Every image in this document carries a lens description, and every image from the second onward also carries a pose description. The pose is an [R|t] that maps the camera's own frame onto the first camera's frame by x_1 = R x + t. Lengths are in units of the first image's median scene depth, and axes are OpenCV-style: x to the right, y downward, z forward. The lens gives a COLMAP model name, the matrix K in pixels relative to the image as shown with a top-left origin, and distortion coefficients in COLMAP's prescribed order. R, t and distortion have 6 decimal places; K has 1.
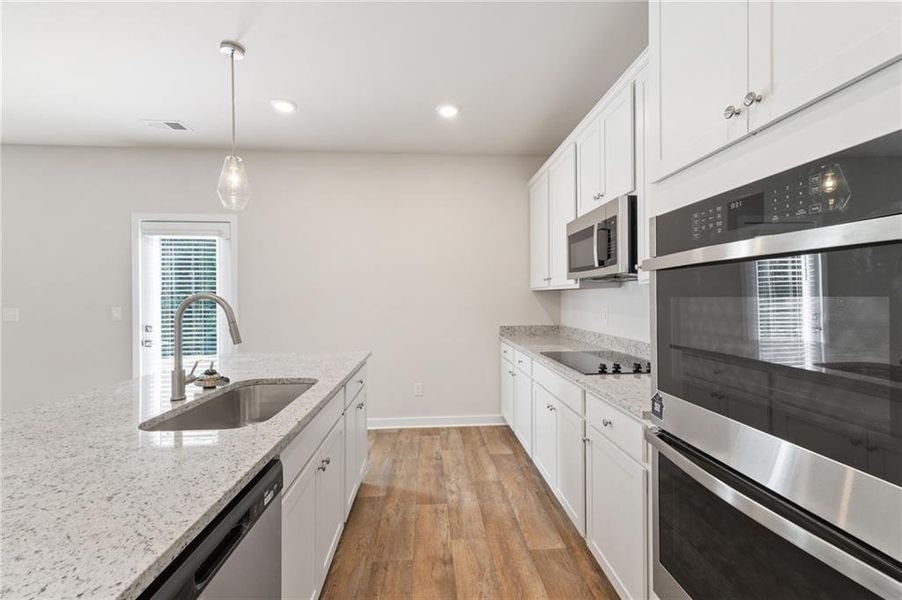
lens RADIAL K [[384.9, 0, 454.7], [0, 384.9, 296.9], [0, 0, 1]] dist [0.002650, 0.000277]
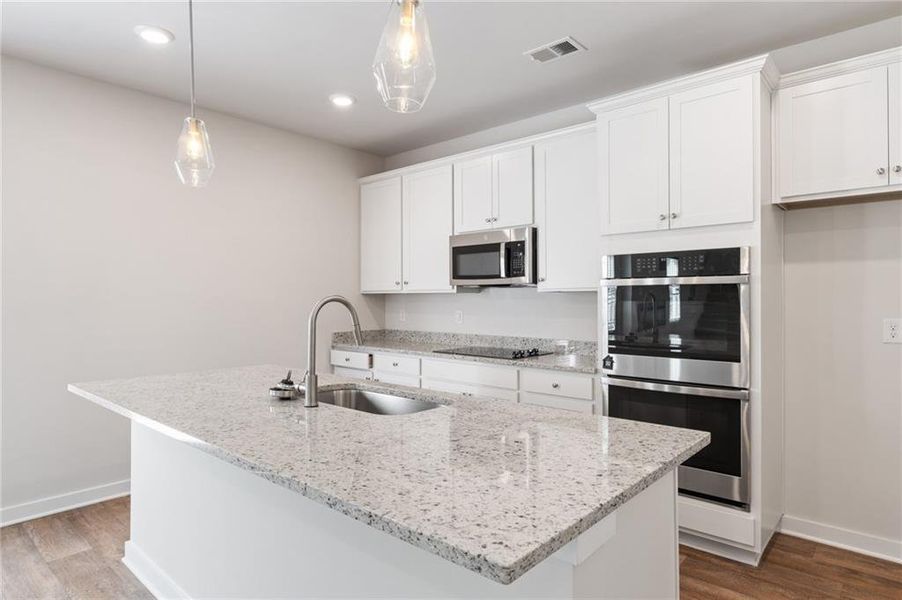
lens RADIAL K [[514.7, 0, 458.5], [0, 514.7, 287.9], [0, 0, 1]] dist [0.006033, 0.000747]
pose [[0.710306, 0.022183, 0.703544, -0.803766], [-0.004463, 0.999625, -0.027012, 0.003337], [-0.703879, 0.016047, 0.710139, -0.098117]]
